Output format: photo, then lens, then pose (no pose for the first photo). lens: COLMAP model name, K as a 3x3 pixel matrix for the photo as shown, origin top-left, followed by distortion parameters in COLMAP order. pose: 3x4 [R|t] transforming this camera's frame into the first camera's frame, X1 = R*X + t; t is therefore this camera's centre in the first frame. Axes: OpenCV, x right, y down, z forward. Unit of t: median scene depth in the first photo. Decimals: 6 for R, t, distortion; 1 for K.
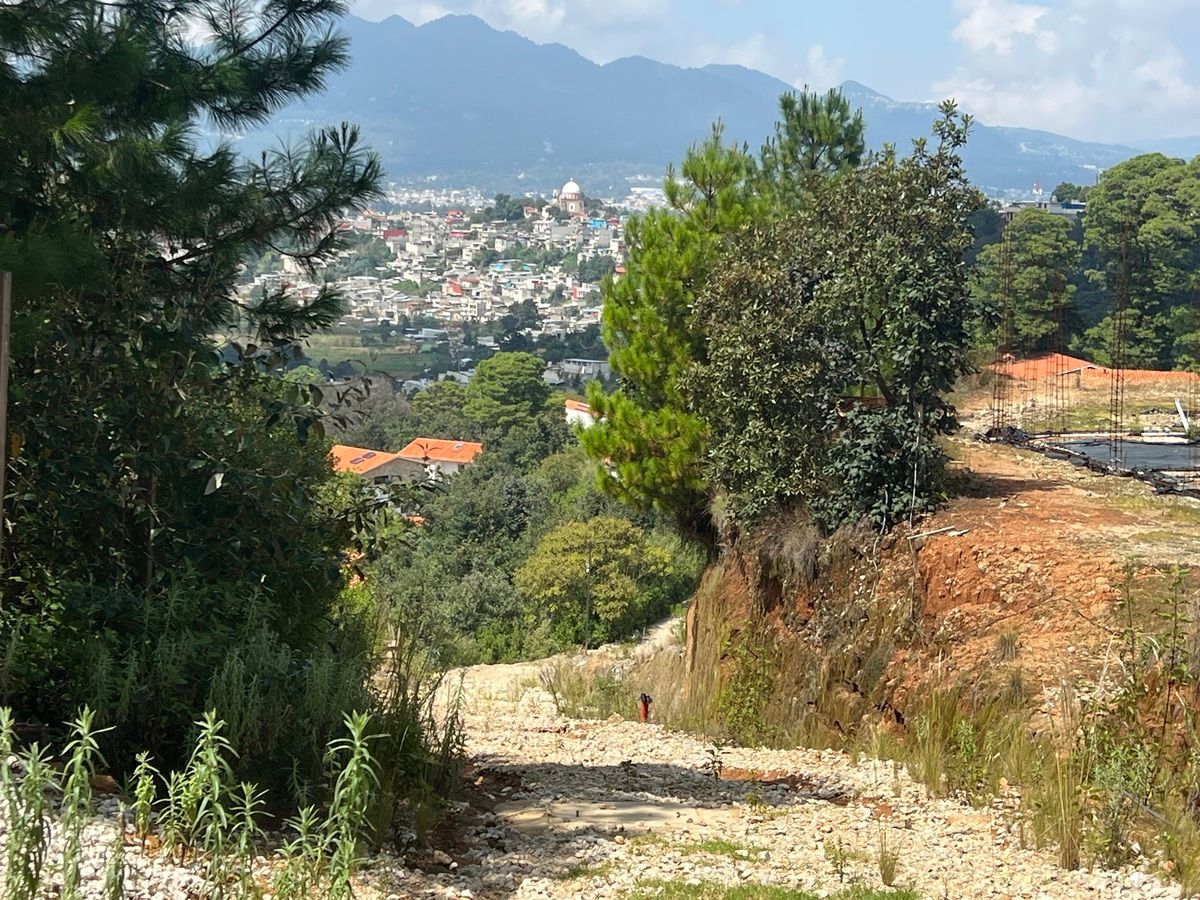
lens RADIAL K [[2067.8, 0, 600.0], [0, 2067.8, 450.0], [0, 0, 1]] dist [0.253297, 0.010554]
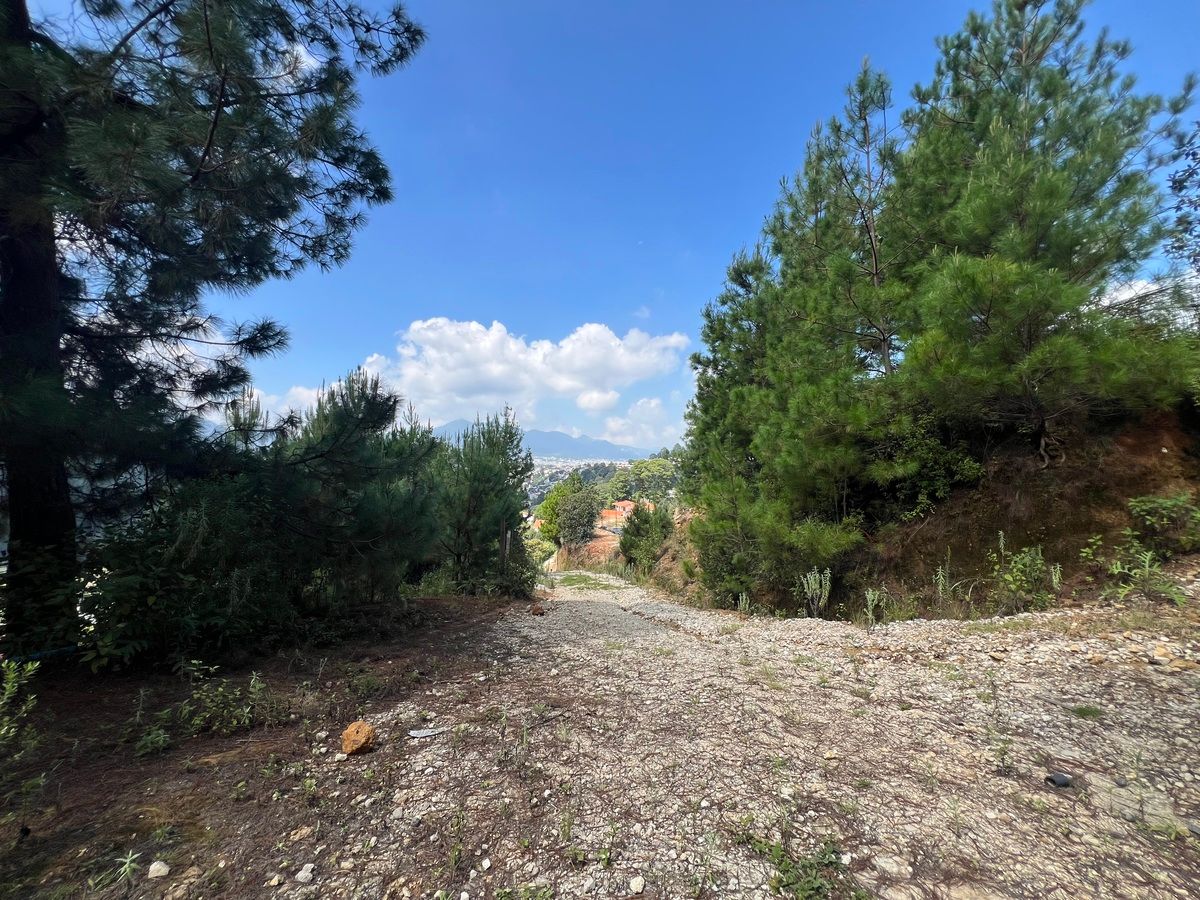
lens RADIAL K [[482.8, 0, 598.8], [0, 482.8, 448.0], [0, 0, 1]] dist [-0.000646, 0.000587]
pose [[0.989207, -0.006325, 0.146386, -0.052992], [0.027452, 0.989378, -0.142753, -0.042971], [-0.143928, 0.145230, 0.978873, -0.628030]]
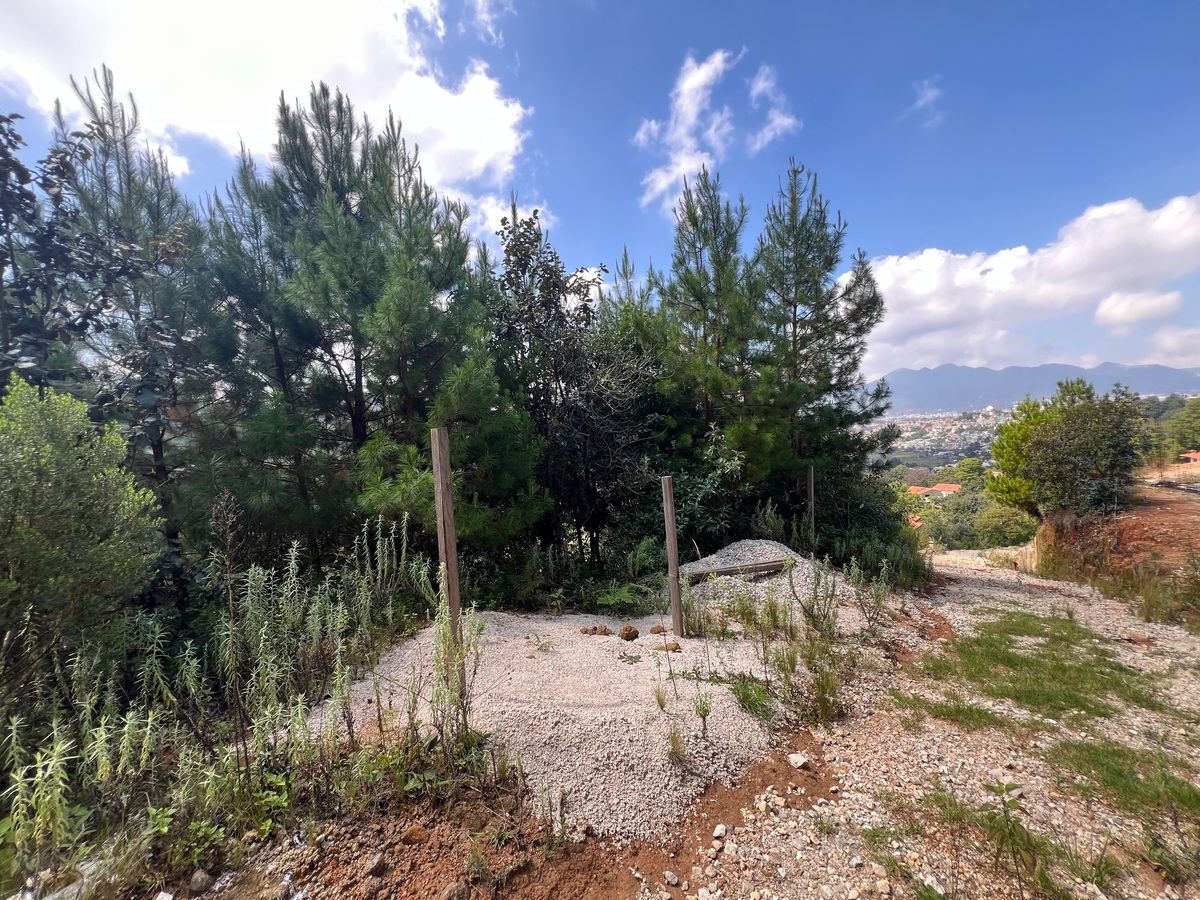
lens RADIAL K [[480.9, 0, 598.1], [0, 480.9, 446.6], [0, 0, 1]] dist [0.001740, -0.000023]
pose [[0.761751, -0.069084, -0.644176, 0.023132], [0.012978, 0.995726, -0.091438, -0.008777], [0.647739, 0.061293, 0.759392, -0.066192]]
